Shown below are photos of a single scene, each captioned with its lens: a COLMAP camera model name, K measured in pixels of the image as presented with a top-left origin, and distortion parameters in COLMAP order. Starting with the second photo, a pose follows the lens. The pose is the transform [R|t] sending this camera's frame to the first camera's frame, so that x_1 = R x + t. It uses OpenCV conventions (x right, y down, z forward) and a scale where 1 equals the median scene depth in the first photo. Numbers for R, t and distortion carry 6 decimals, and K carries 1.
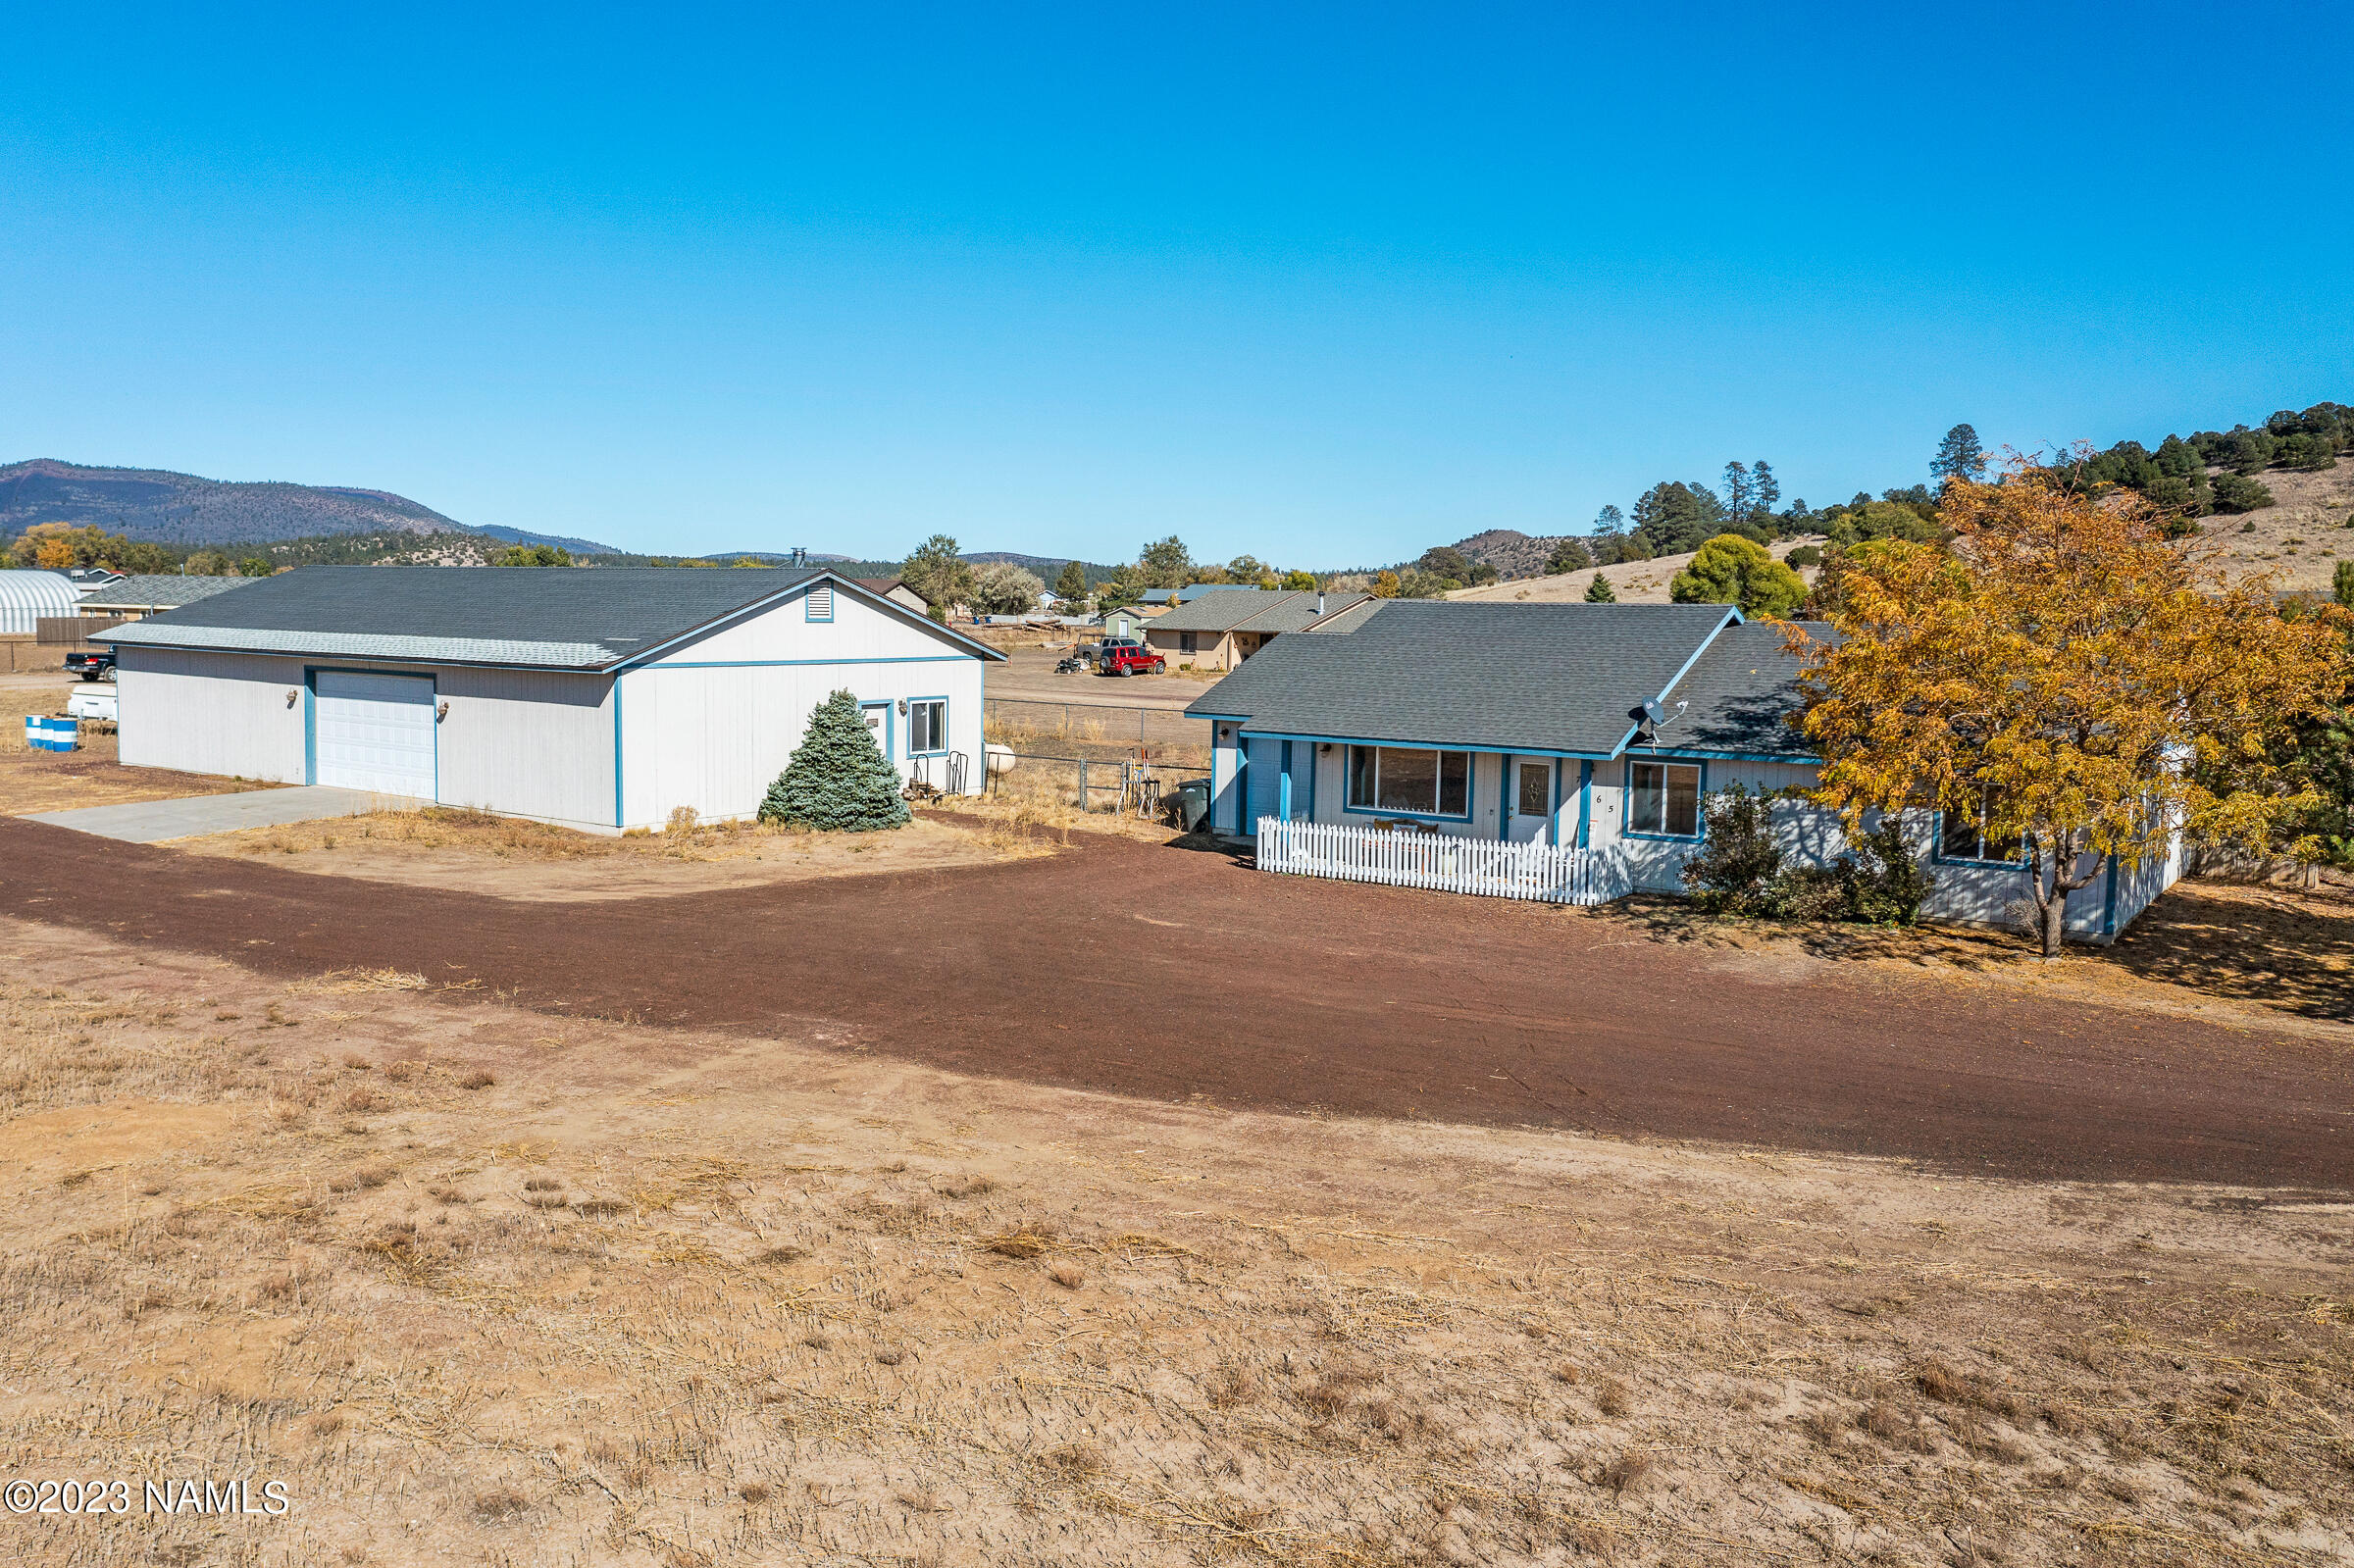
lens RADIAL K [[1873.6, 0, 1205.1], [0, 1873.6, 781.4], [0, 0, 1]] dist [0.006572, 0.055488]
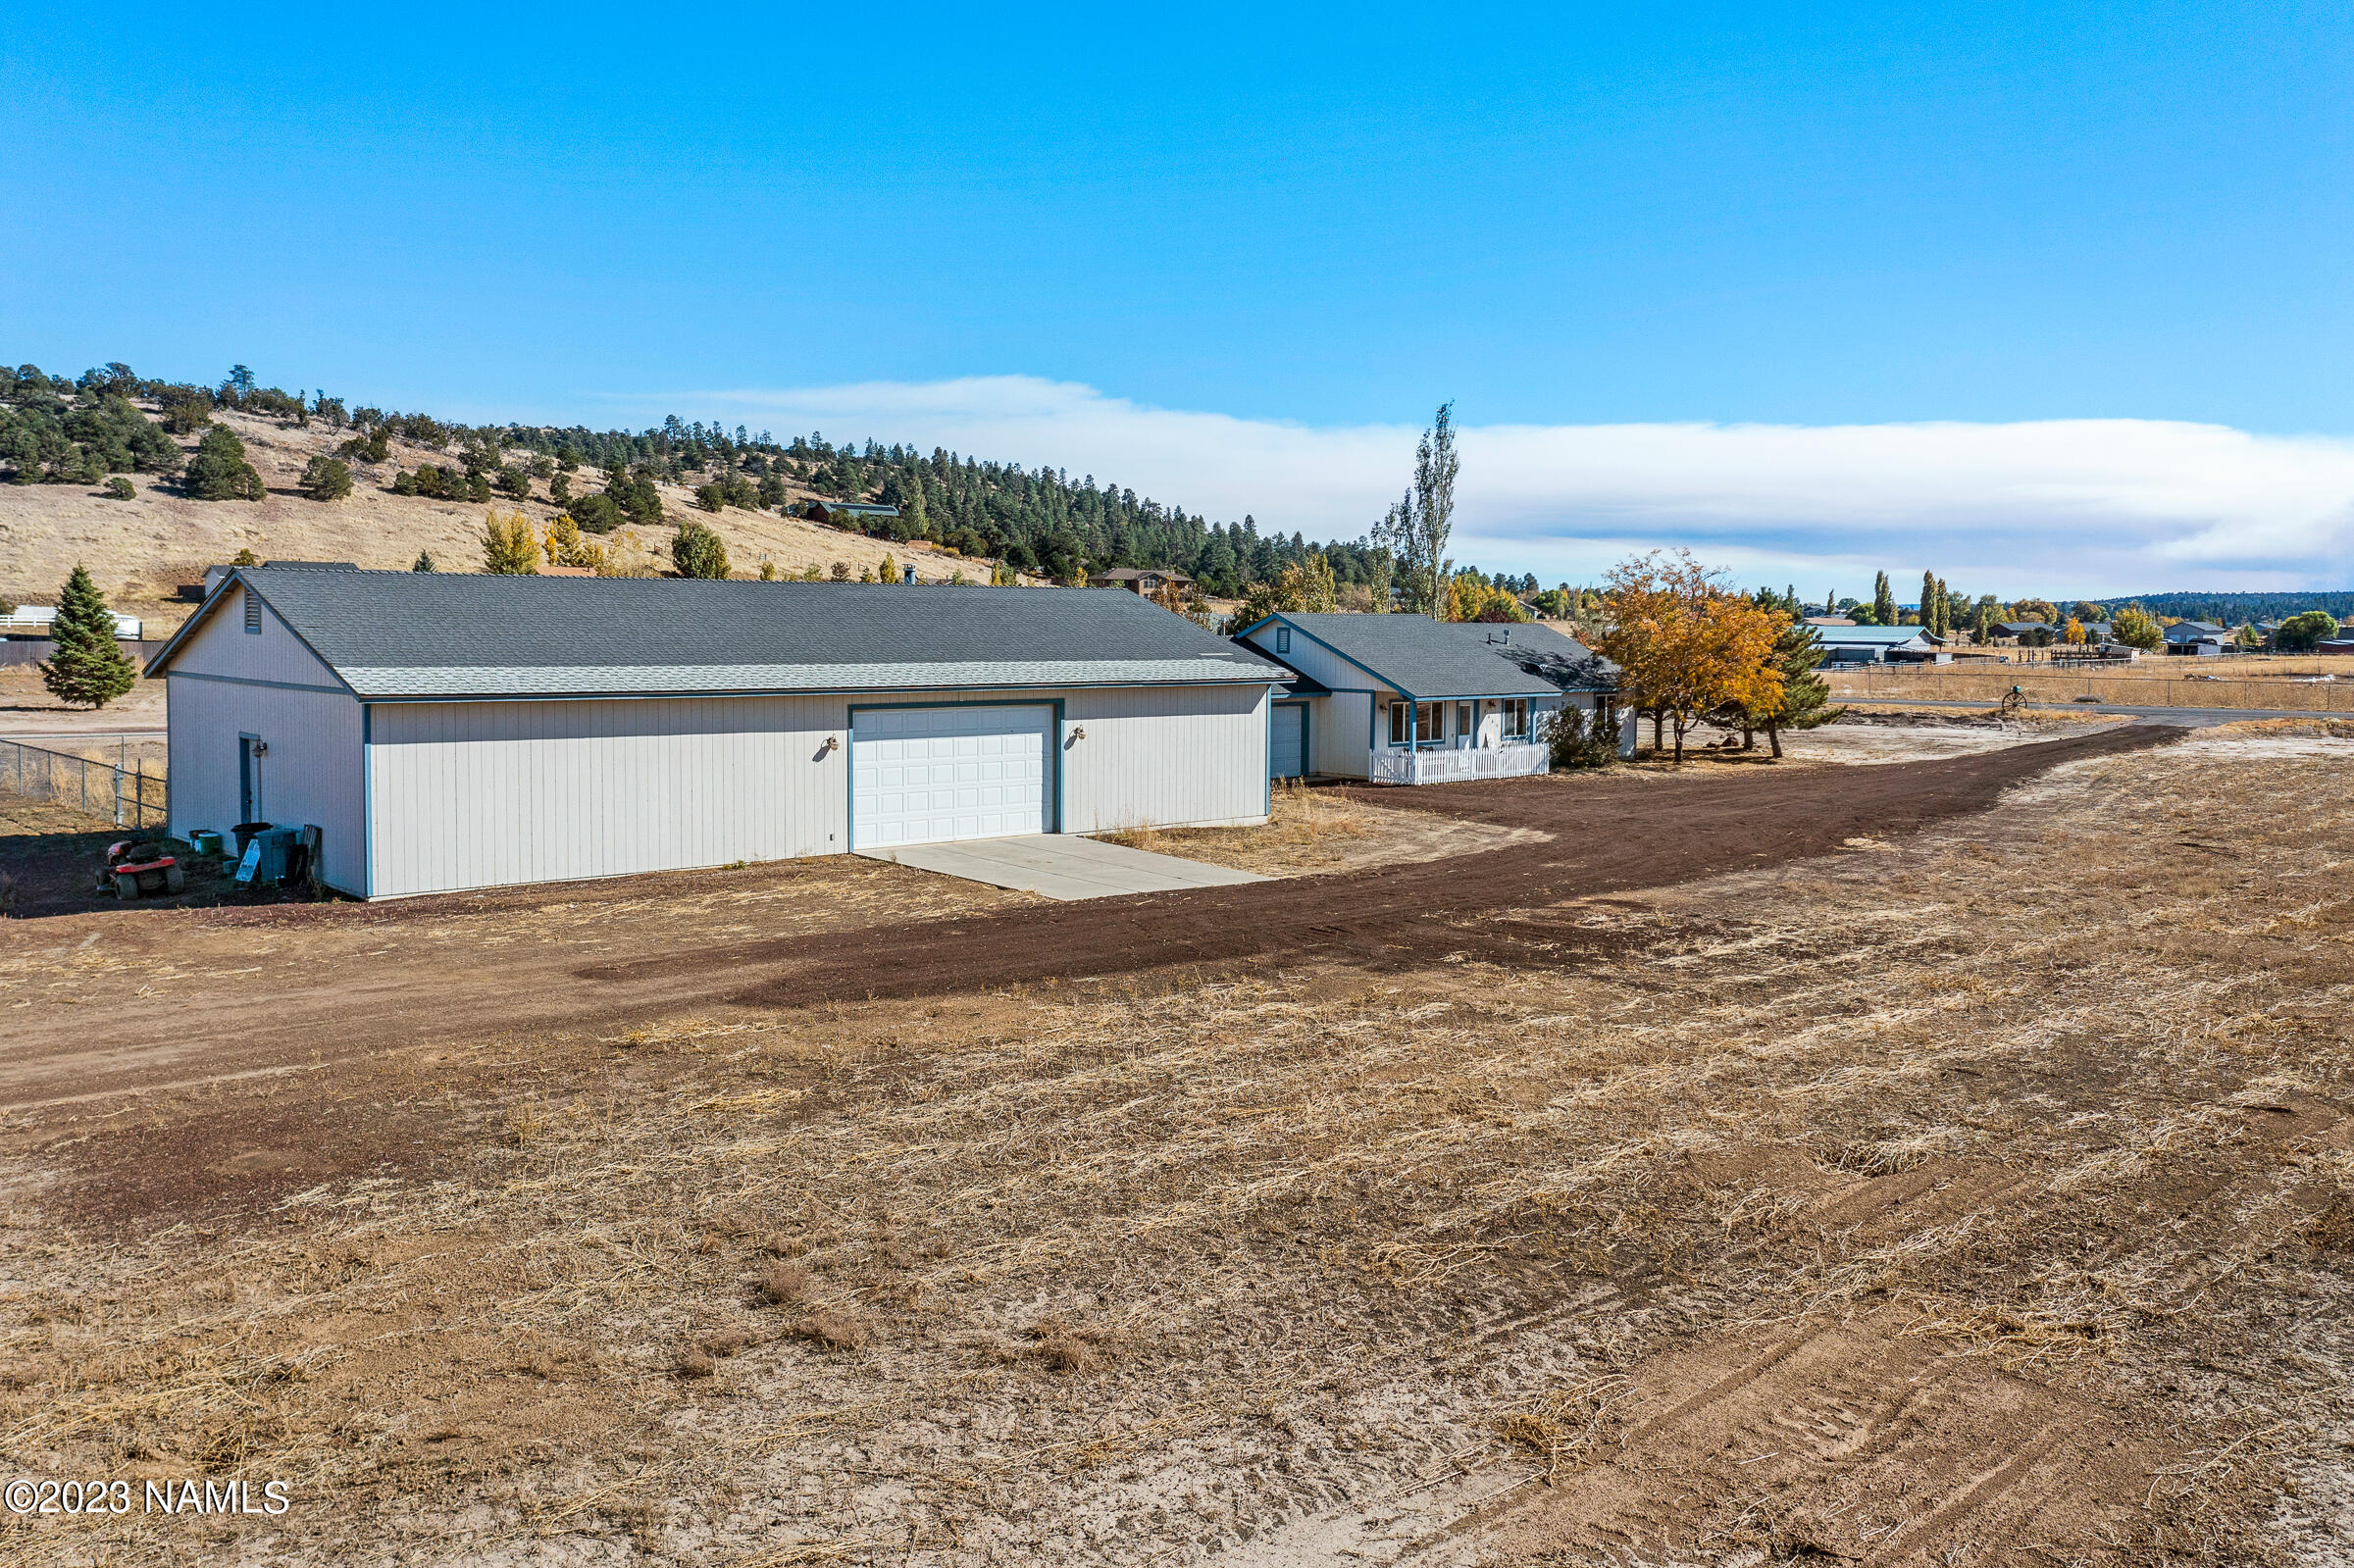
lens RADIAL K [[1873.6, 0, 1205.1], [0, 1873.6, 781.4], [0, 0, 1]] dist [0.006572, 0.055488]
pose [[0.179049, -0.099851, 0.978760, -1.517267], [0.090174, 0.992315, 0.084738, -0.104197], [-0.979699, 0.073086, 0.186677, 0.861006]]
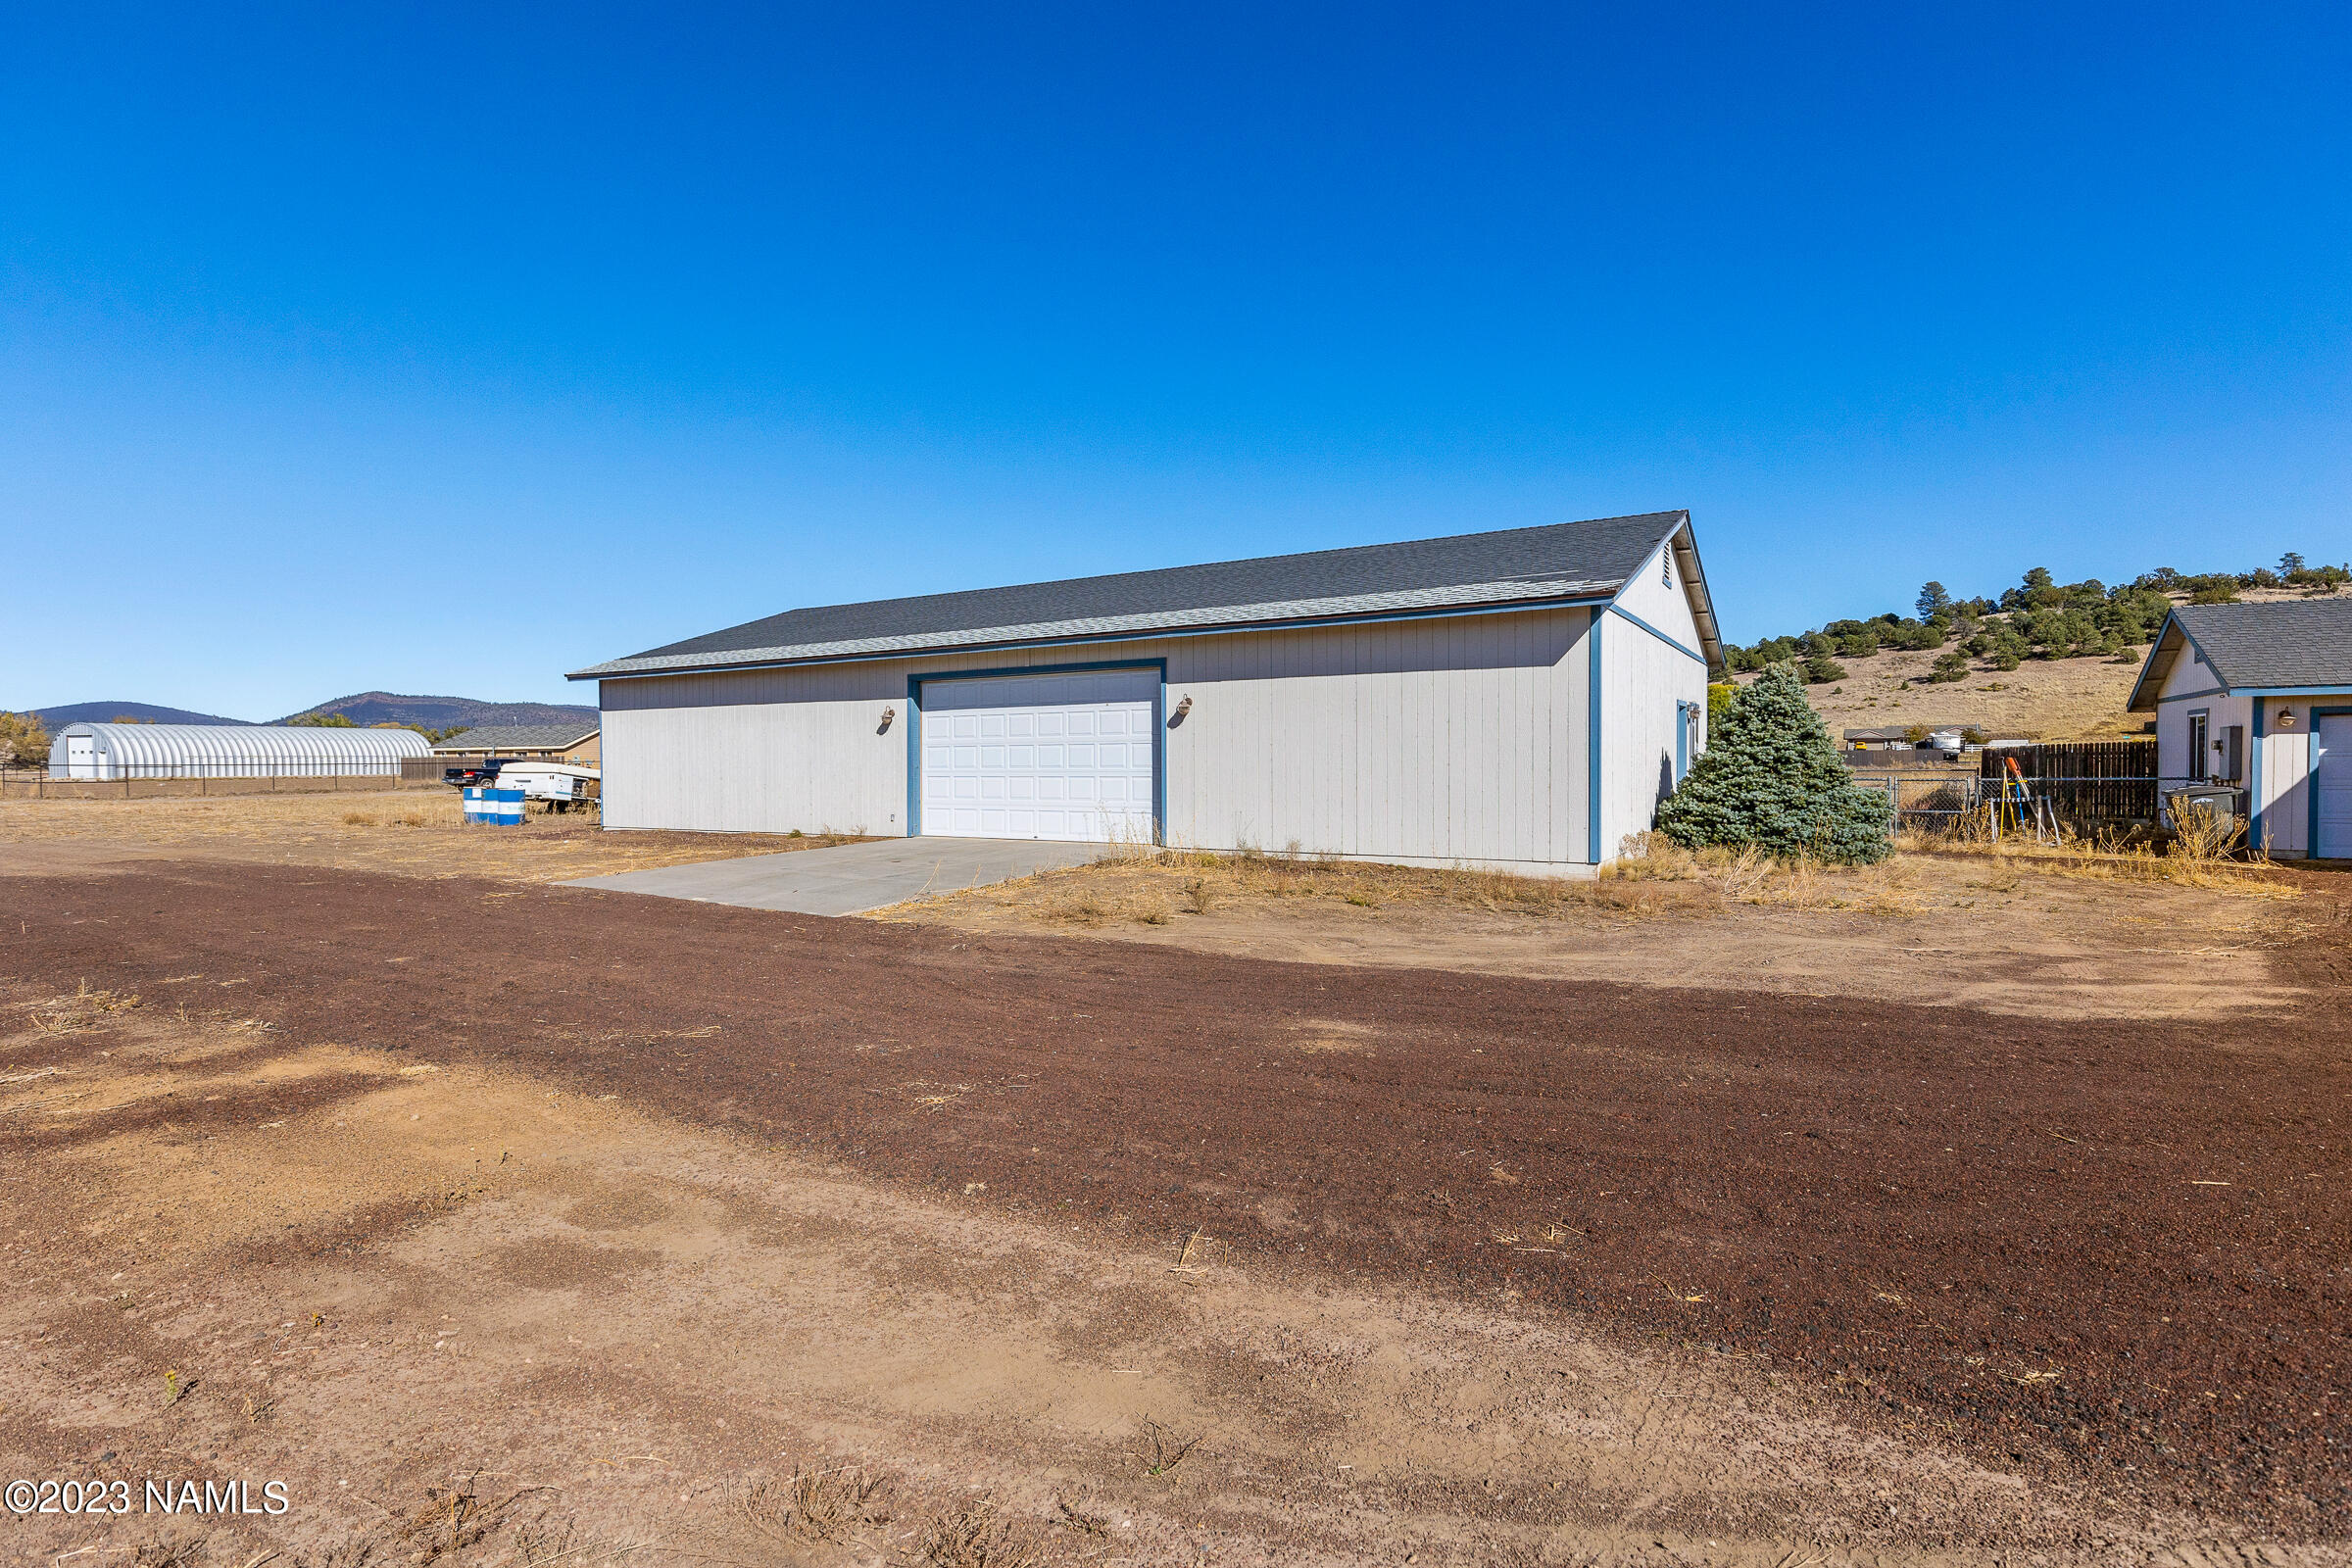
lens RADIAL K [[1131.8, 0, 1176.0], [0, 1131.8, 784.0], [0, 0, 1]] dist [-0.007670, 0.001974]
pose [[0.997374, -0.022636, 0.068789, -0.490438], [0.028073, 0.996468, -0.079138, 0.023580], [-0.066755, 0.080861, 0.994487, 0.675346]]
